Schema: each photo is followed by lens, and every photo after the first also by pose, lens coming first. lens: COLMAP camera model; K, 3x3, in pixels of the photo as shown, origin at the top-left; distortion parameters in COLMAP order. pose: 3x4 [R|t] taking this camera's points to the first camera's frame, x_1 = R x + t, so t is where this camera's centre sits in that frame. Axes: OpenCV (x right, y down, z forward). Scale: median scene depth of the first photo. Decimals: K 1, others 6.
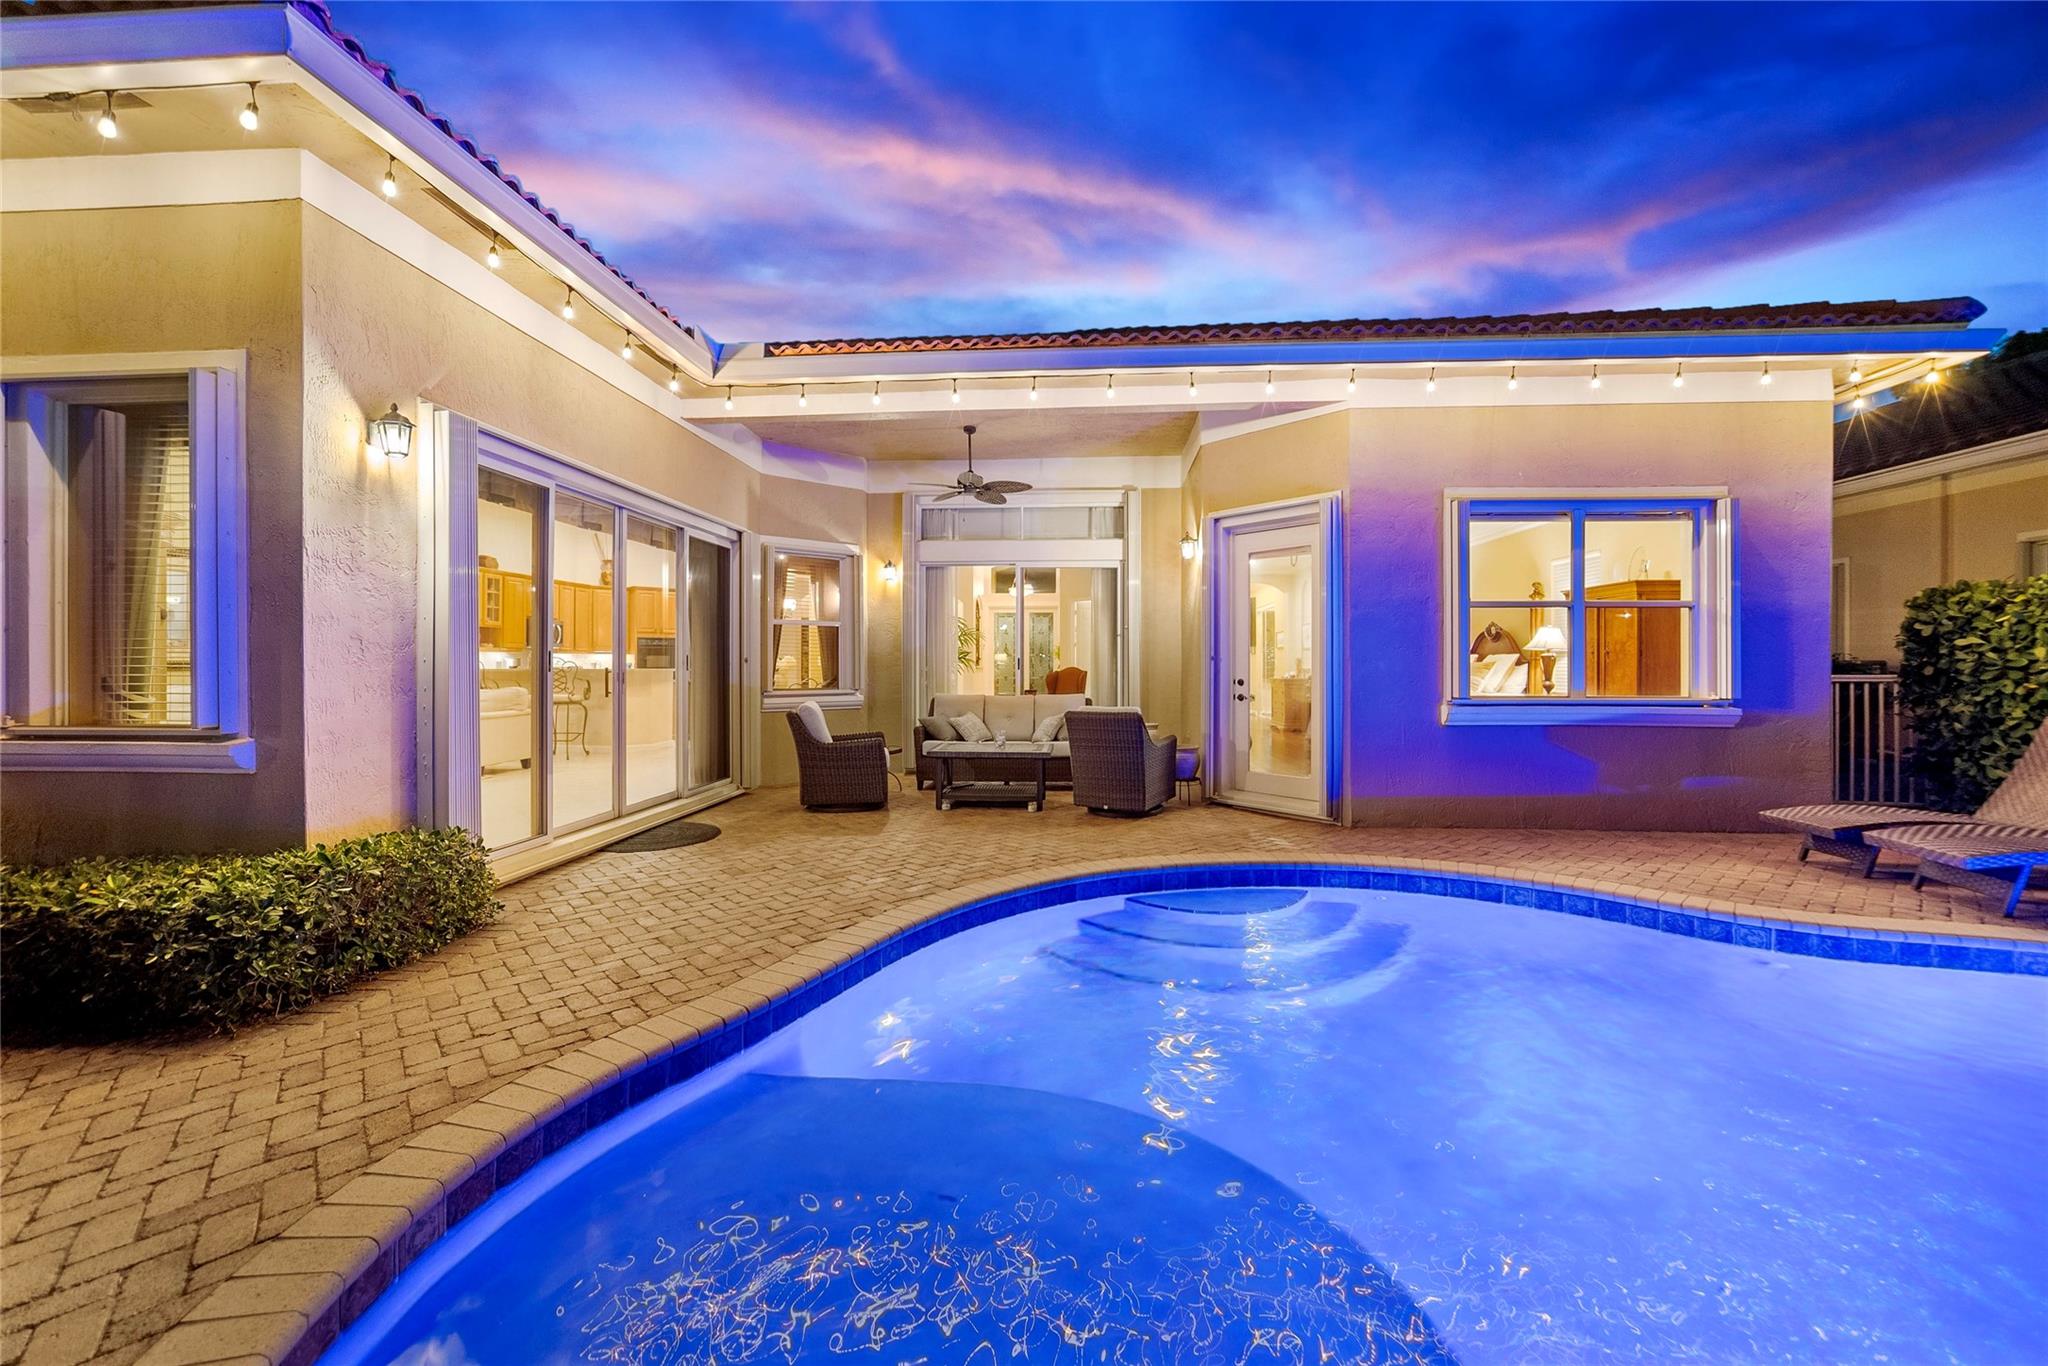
lens RADIAL K [[789.7, 0, 1012.7], [0, 789.7, 655.1], [0, 0, 1]] dist [-0.000603, 0.000145]
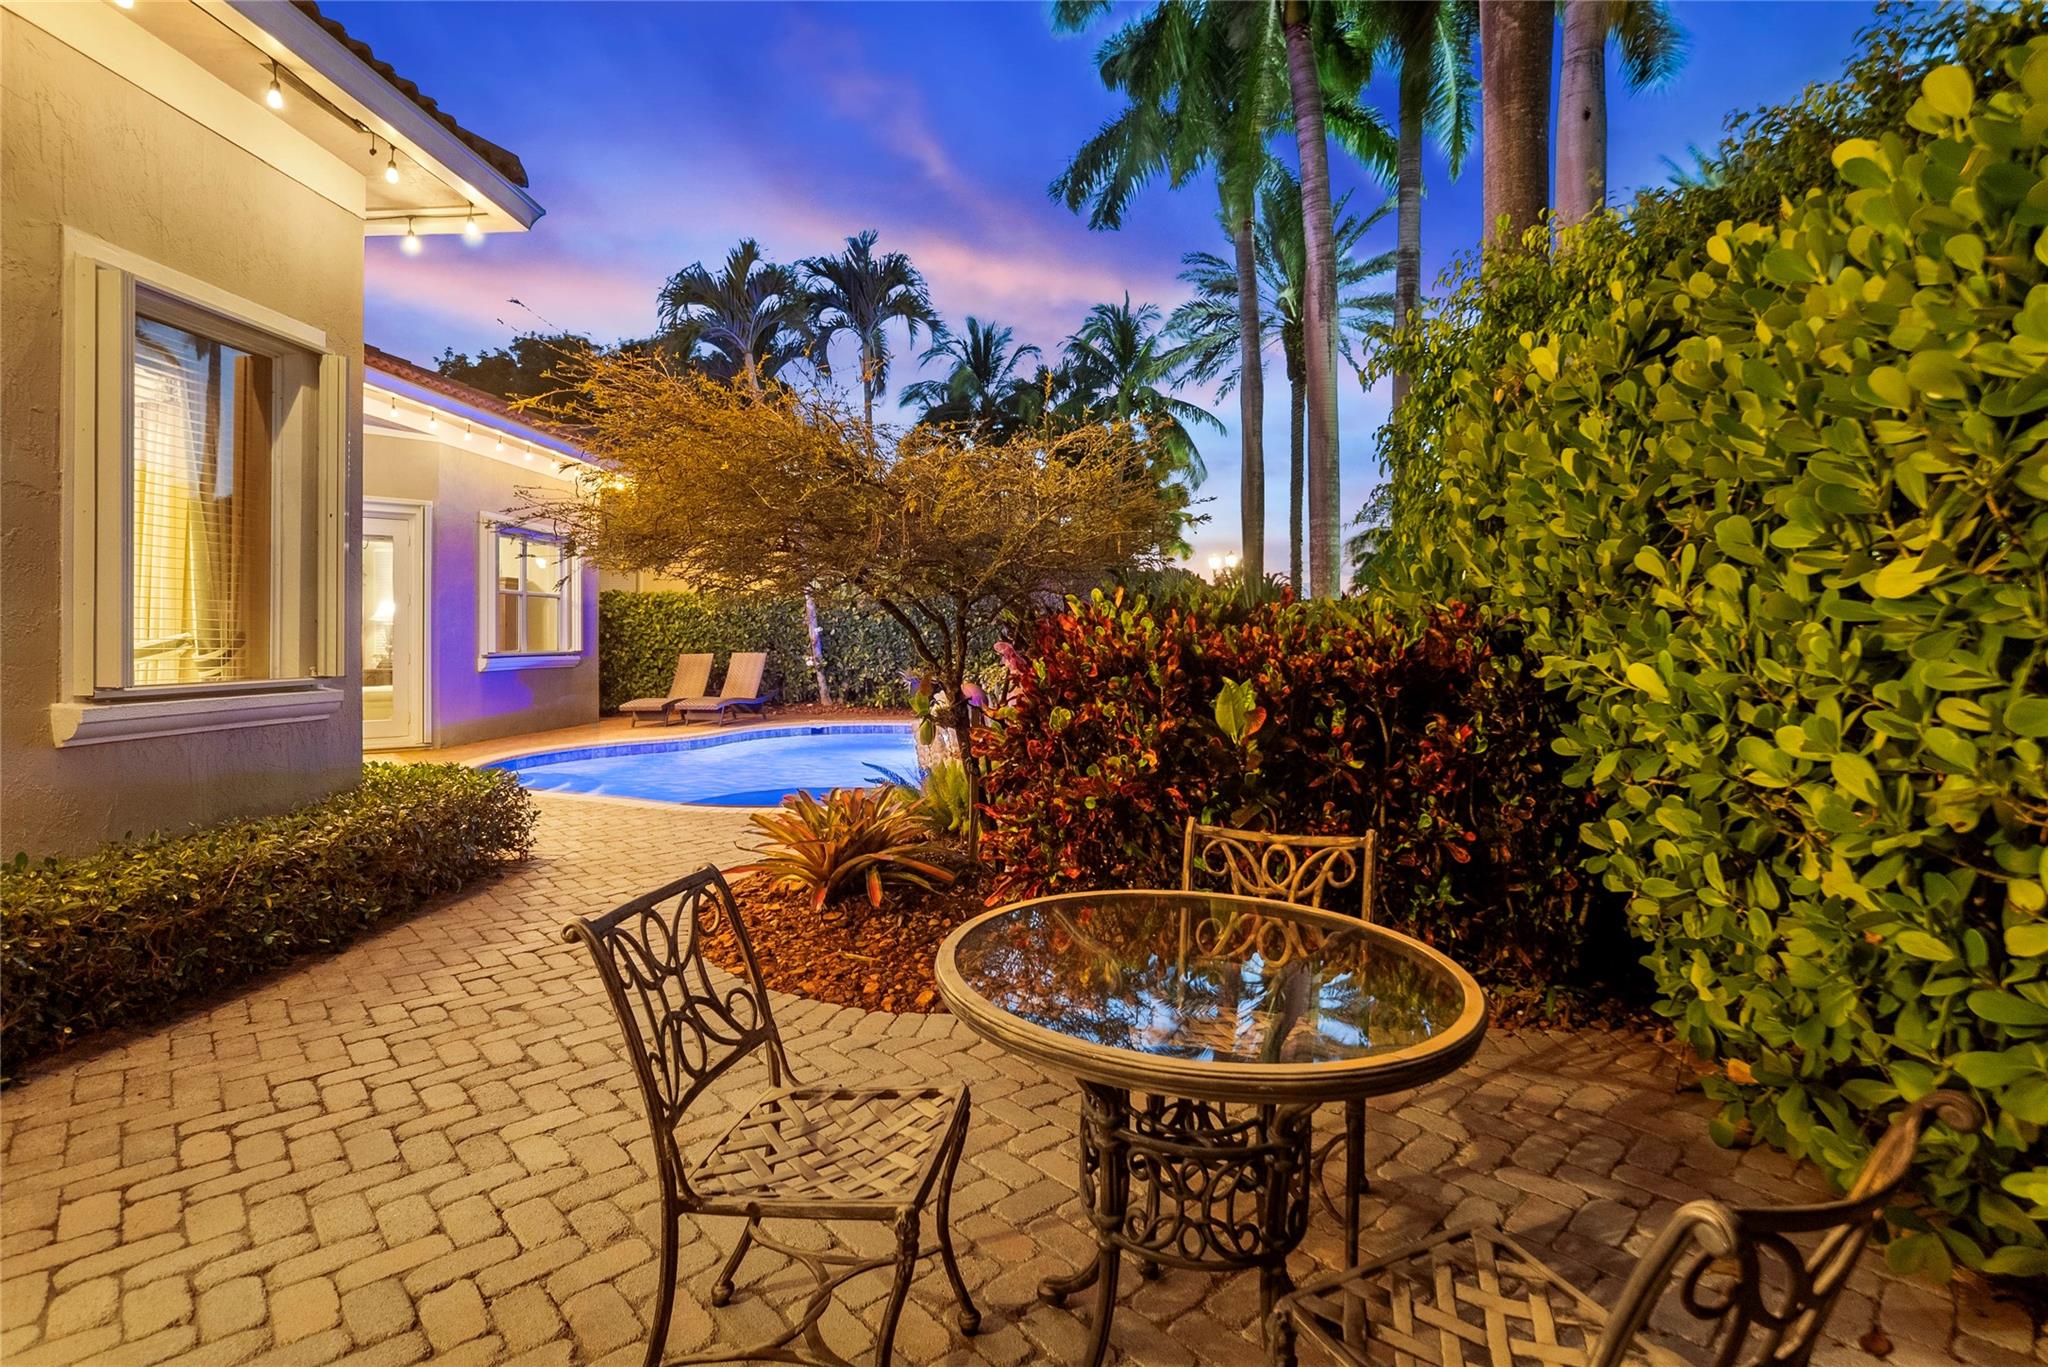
lens RADIAL K [[1047.5, 0, 1024.6], [0, 1047.5, 632.0], [0, 0, 1]] dist [0.000601, 0.000158]
pose [[-0.010068, 0.005812, 0.999932, -1.269458], [-0.013680, 0.999889, -0.005949, 0.010923], [-0.999856, -0.013739, -0.009987, 0.005221]]
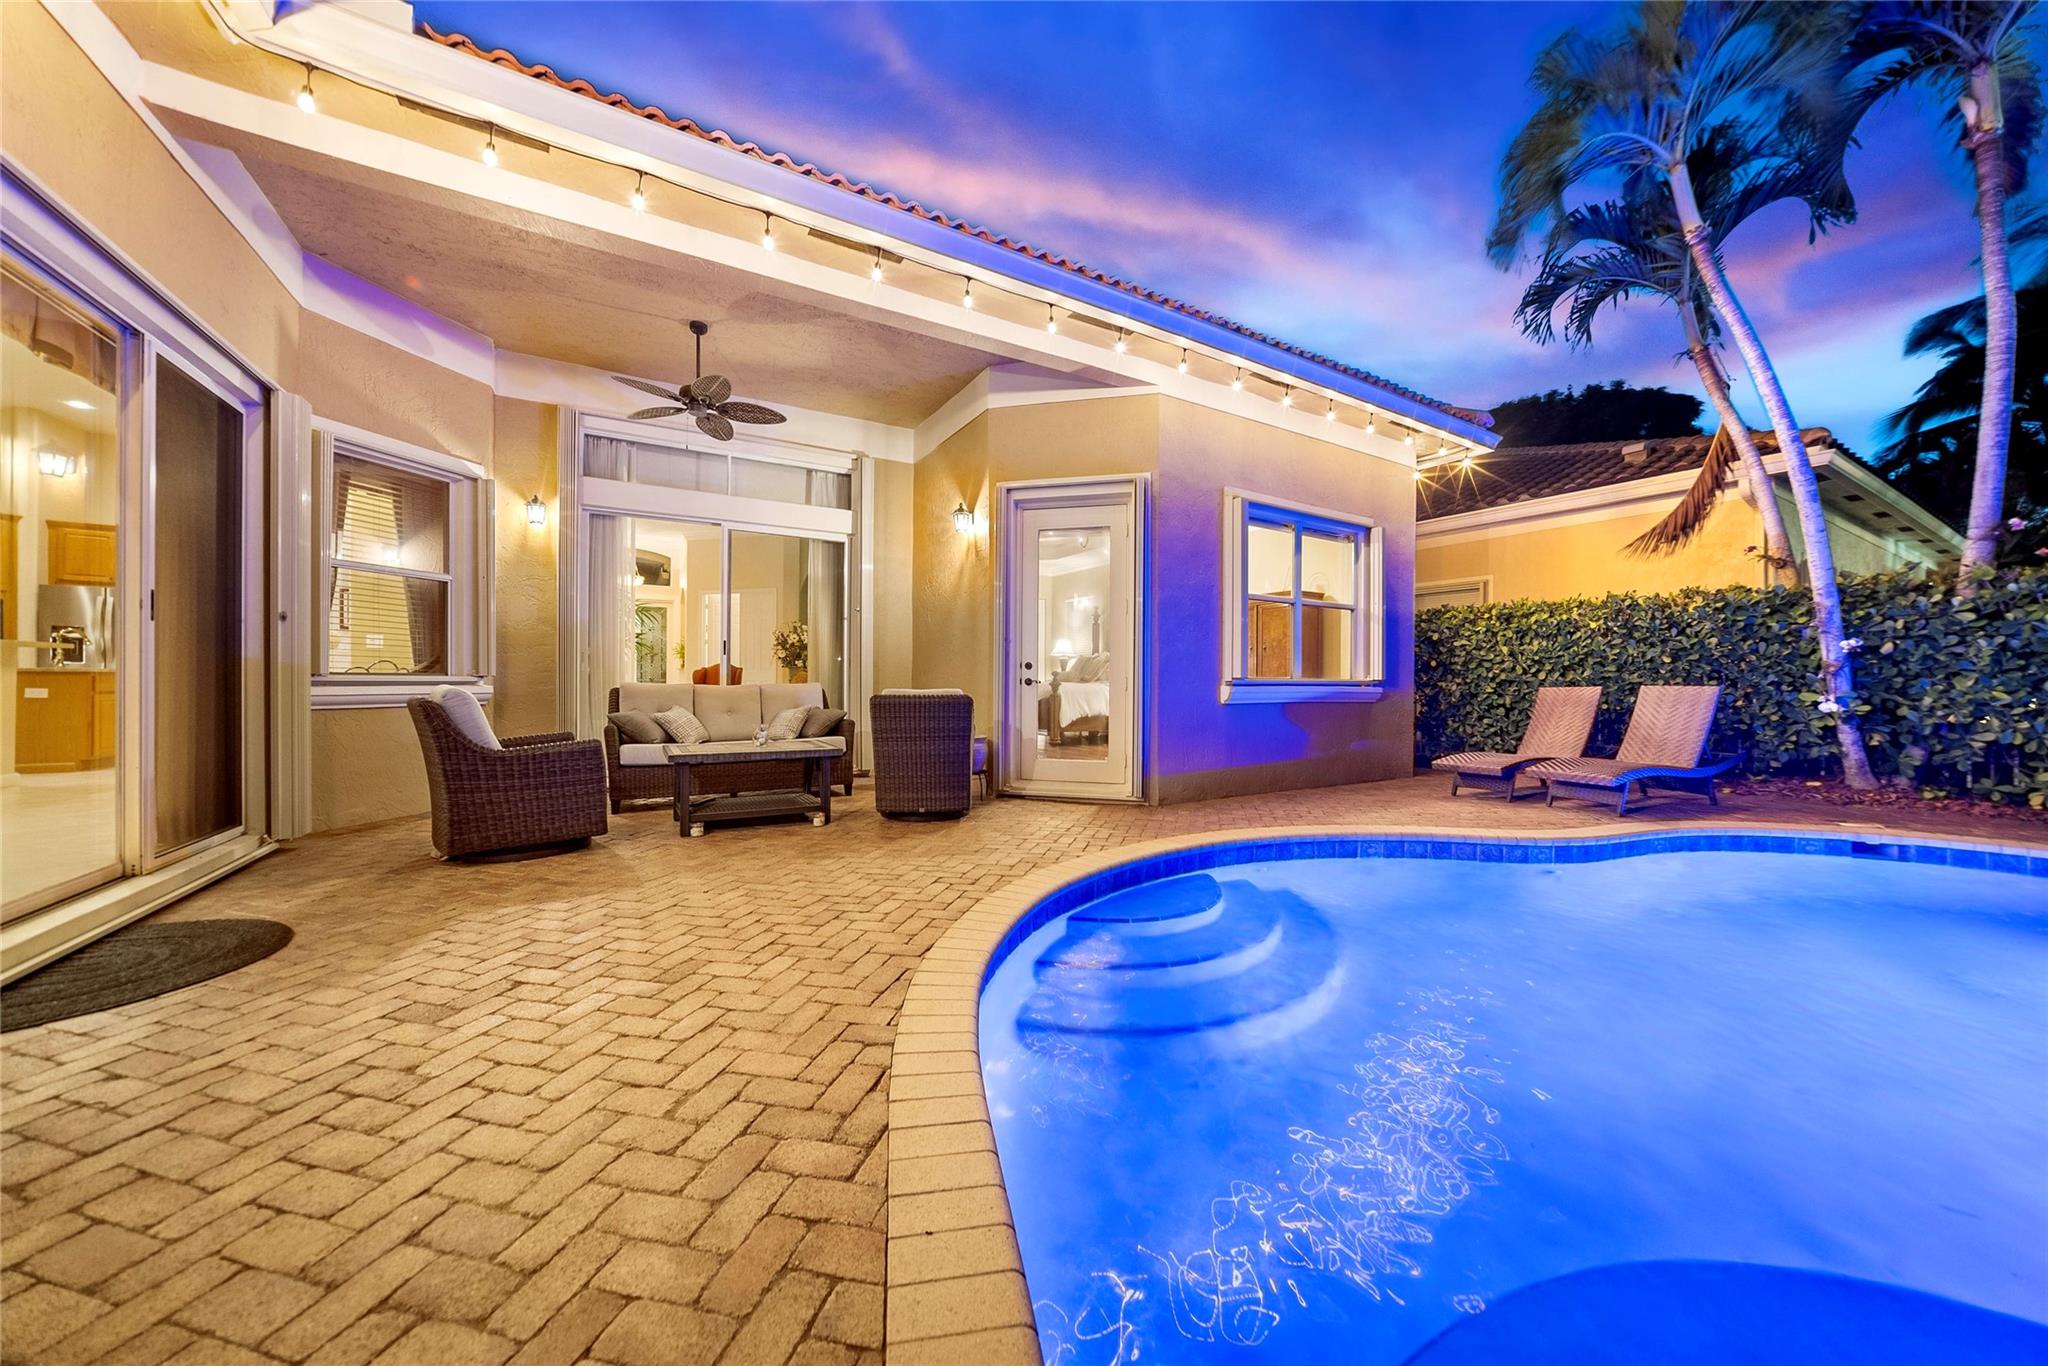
lens RADIAL K [[703.7, 0, 1024.0], [0, 703.7, 683.0], [0, 0, 1]] dist [-0.030167, 0.007190]
pose [[0.817820, 0.005280, 0.575450, -0.211000], [-0.014821, 0.999819, 0.011890, 0.047247], [-0.575283, -0.018253, 0.817751, 0.328119]]
